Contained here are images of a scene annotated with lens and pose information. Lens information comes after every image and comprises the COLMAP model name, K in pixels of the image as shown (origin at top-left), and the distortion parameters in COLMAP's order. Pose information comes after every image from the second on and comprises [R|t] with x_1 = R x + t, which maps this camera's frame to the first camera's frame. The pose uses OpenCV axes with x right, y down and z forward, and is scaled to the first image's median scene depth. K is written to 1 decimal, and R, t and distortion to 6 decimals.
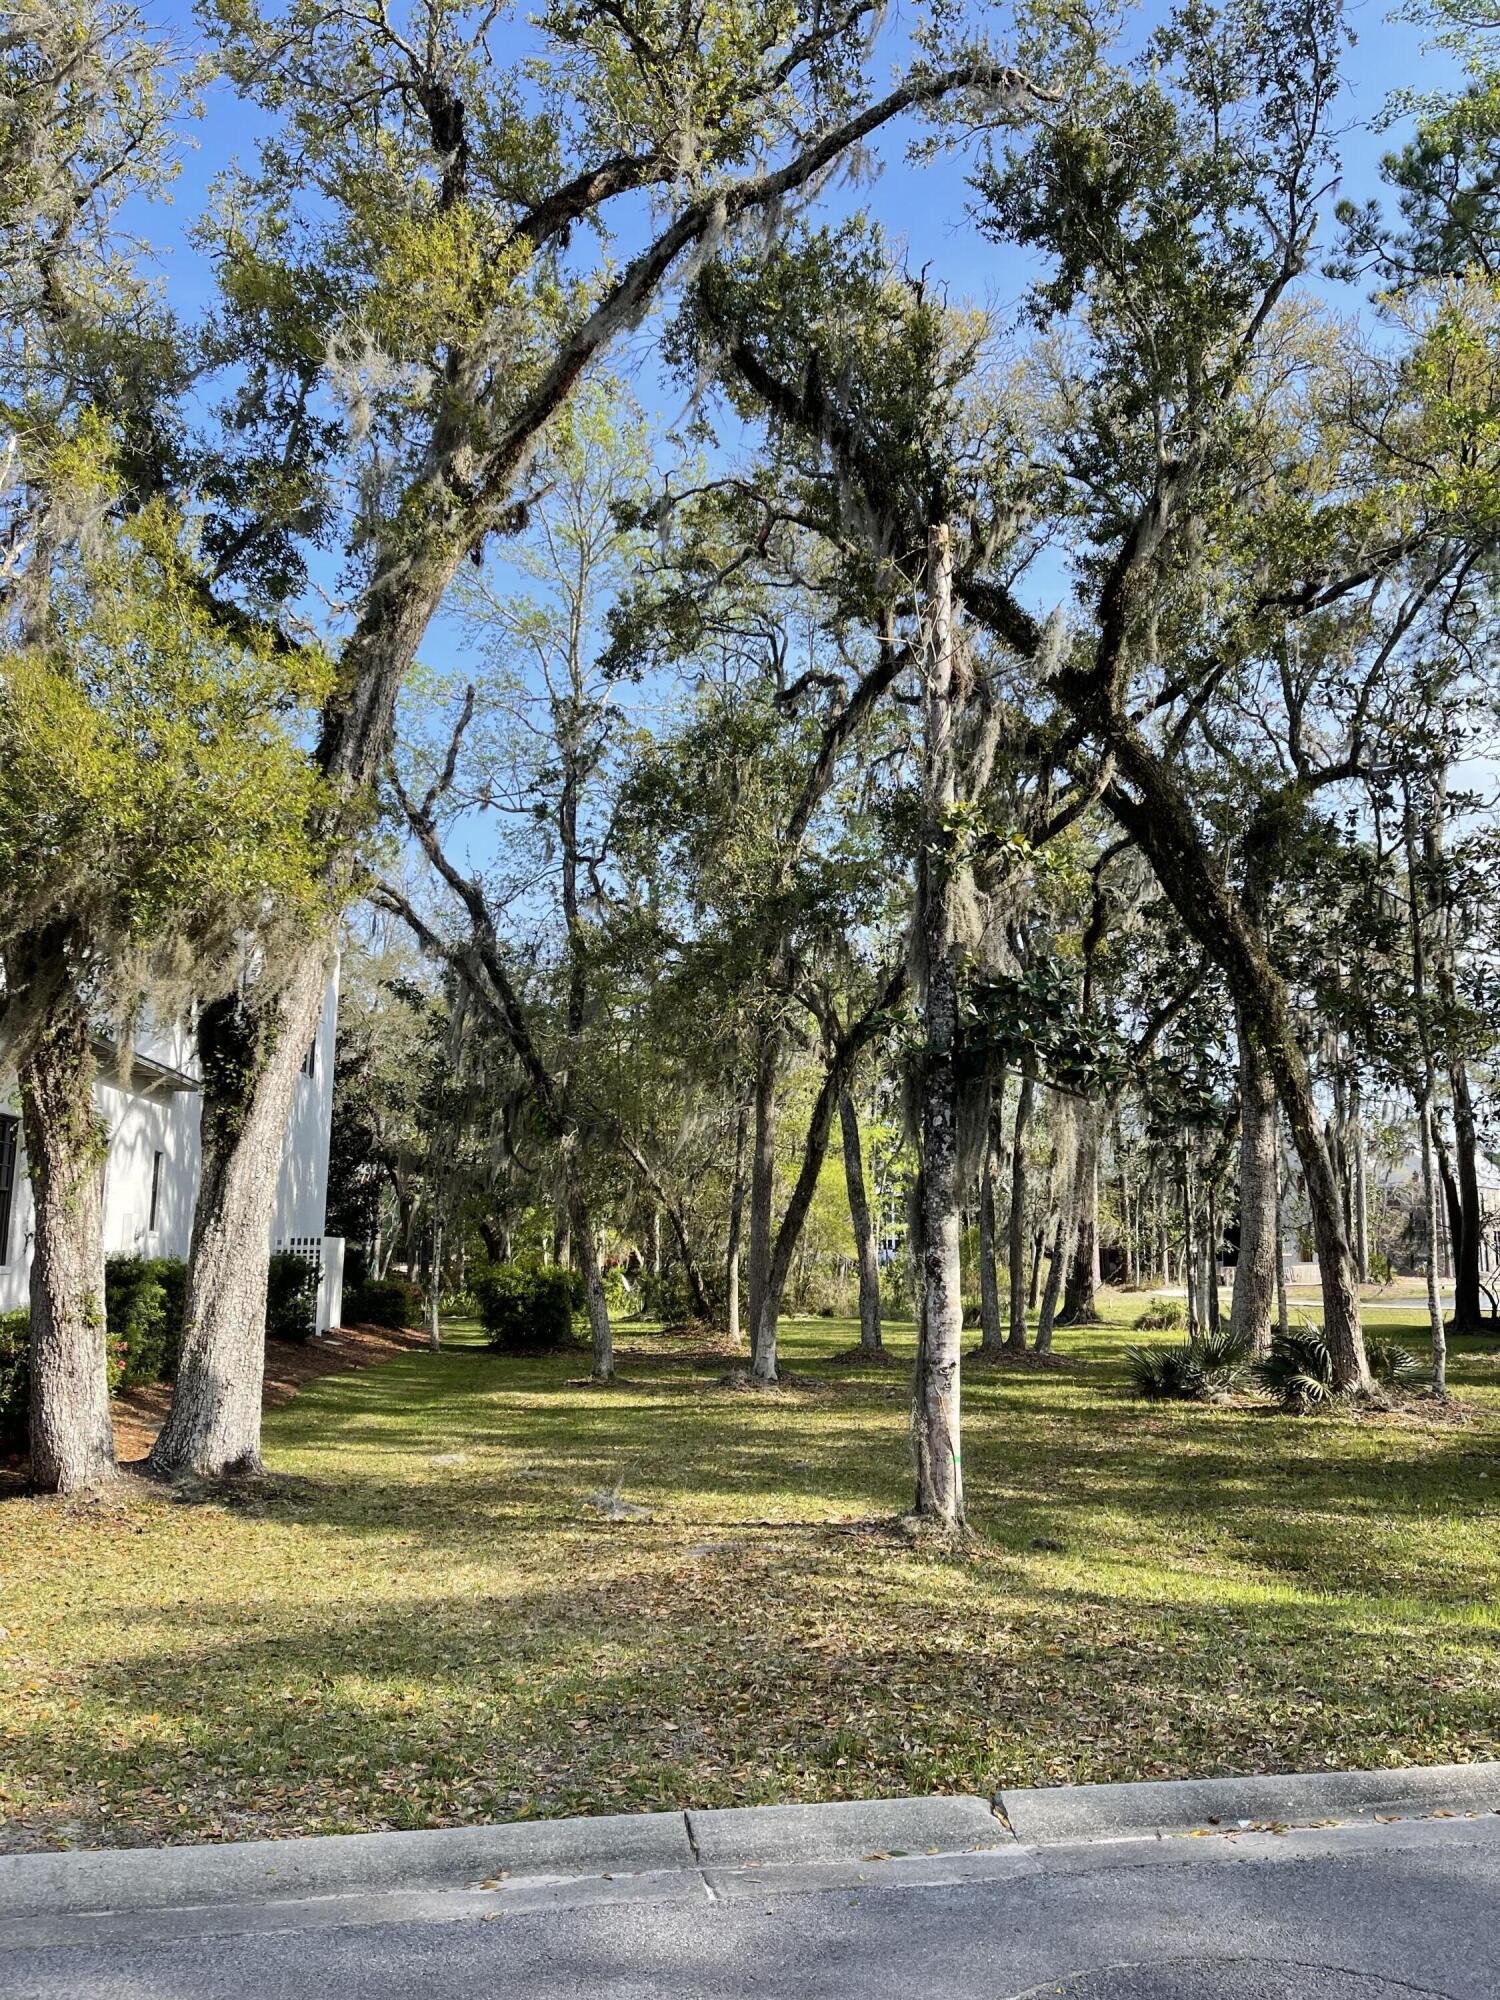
lens RADIAL K [[1521.0, 0, 750.0], [0, 1521.0, 1000.0], [0, 0, 1]] dist [0.062828, -0.083057]
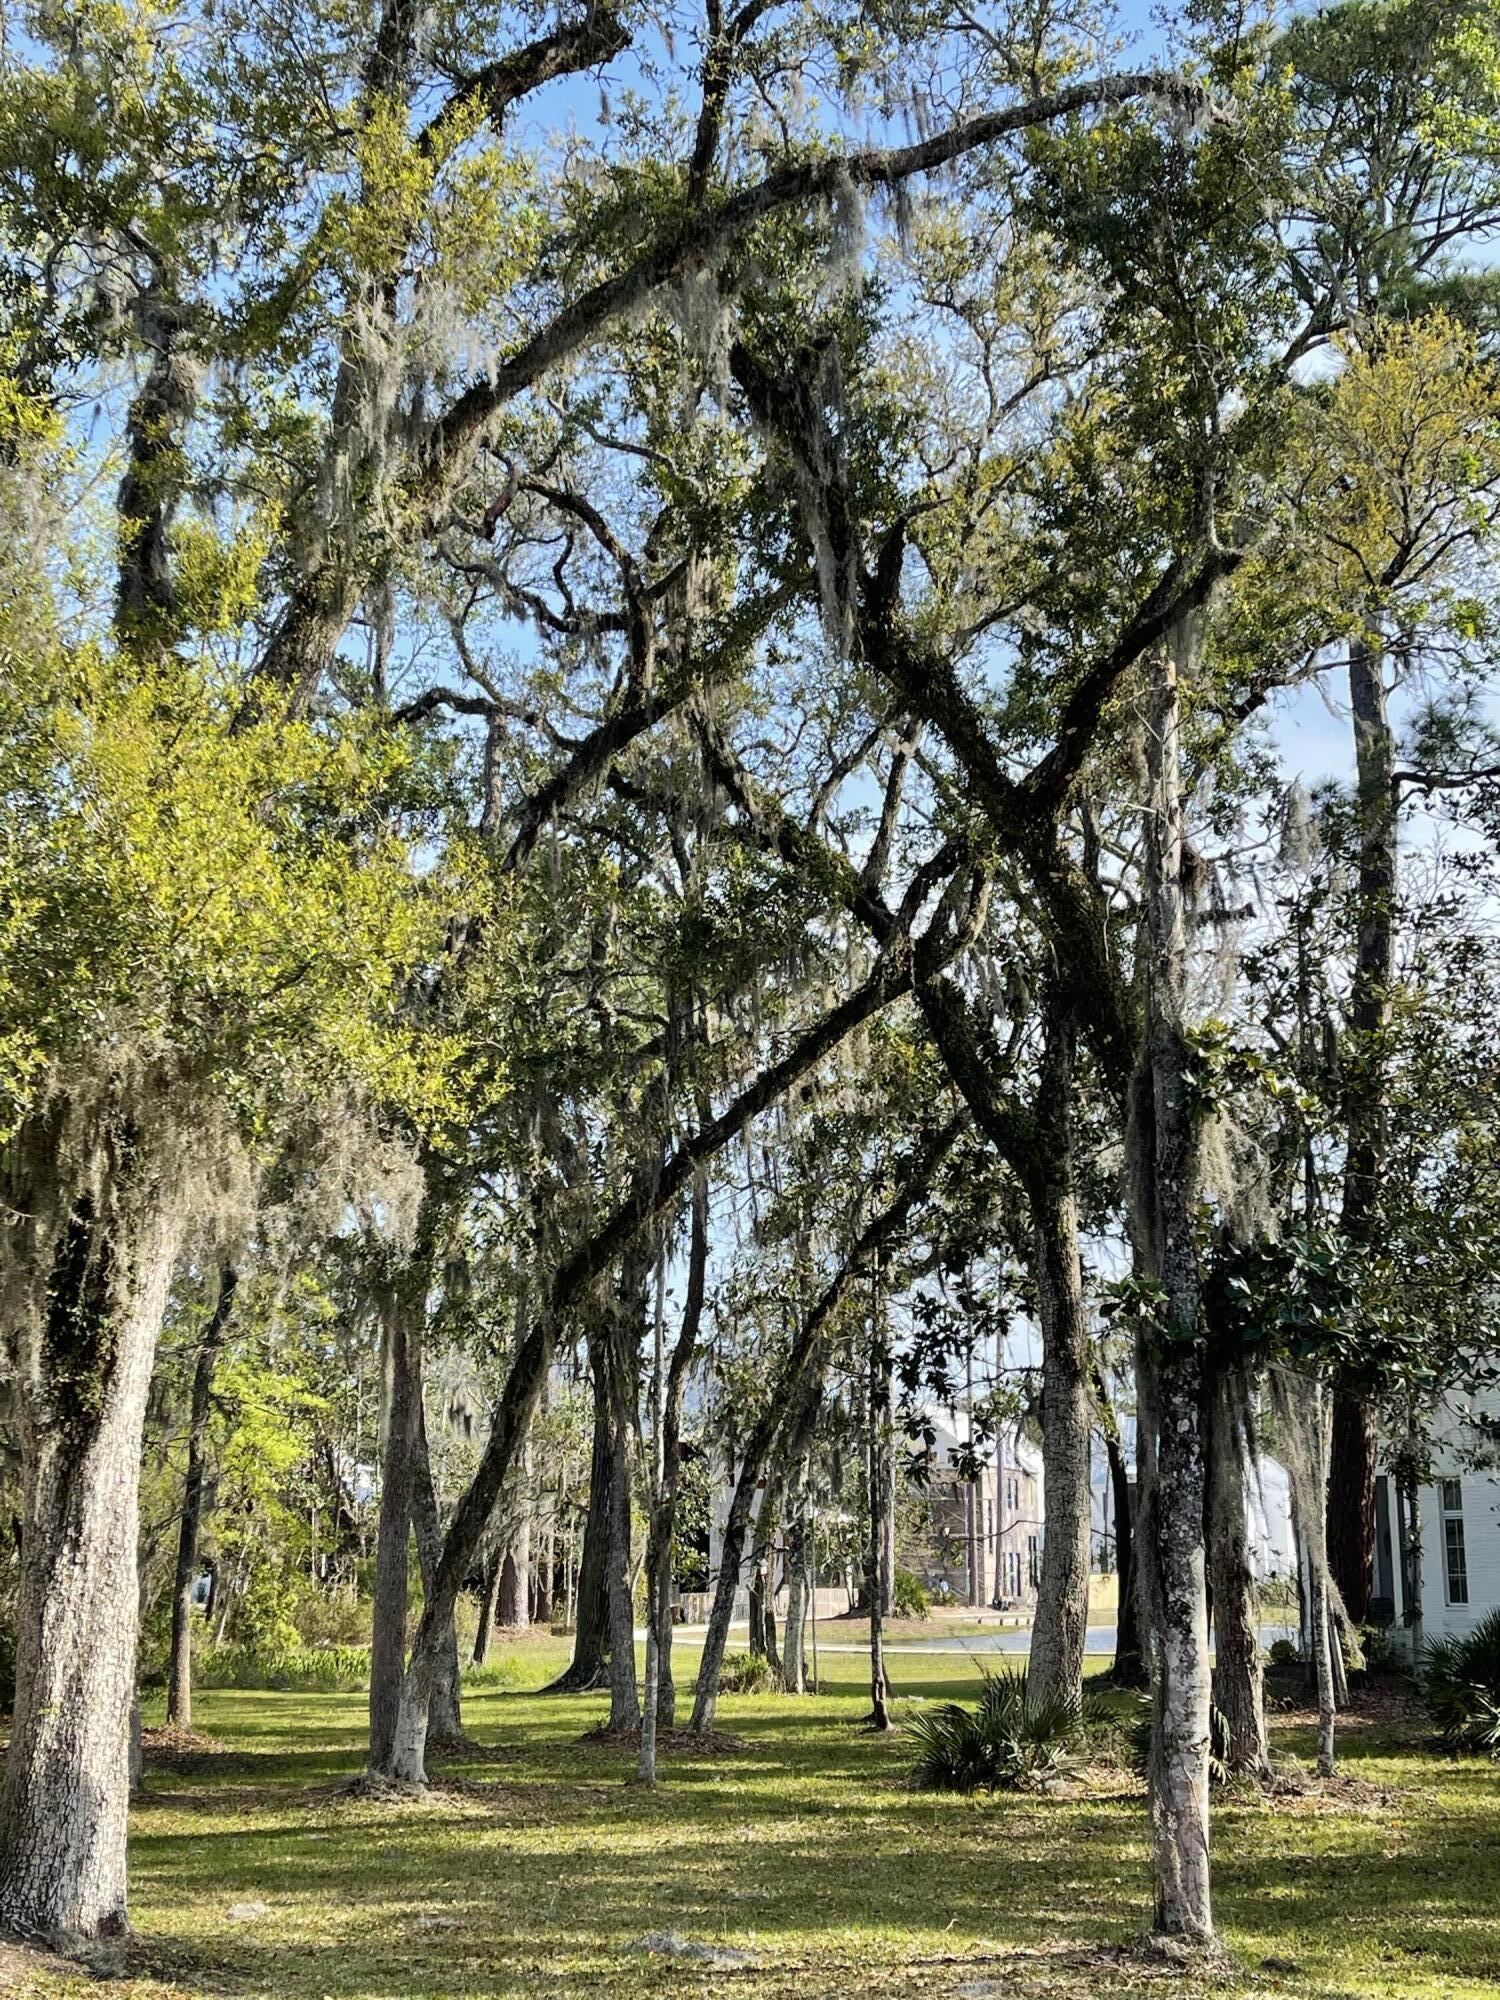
lens RADIAL K [[2505.1, 0, 713.9], [0, 2505.1, 1036.0], [0, 0, 1]] dist [0.146685, -0.498491]
pose [[0.936363, 0.070968, 0.343785, -0.349378], [-0.055718, 0.996983, -0.054050, -0.023070], [-0.346584, 0.031455, 0.937492, -0.087228]]
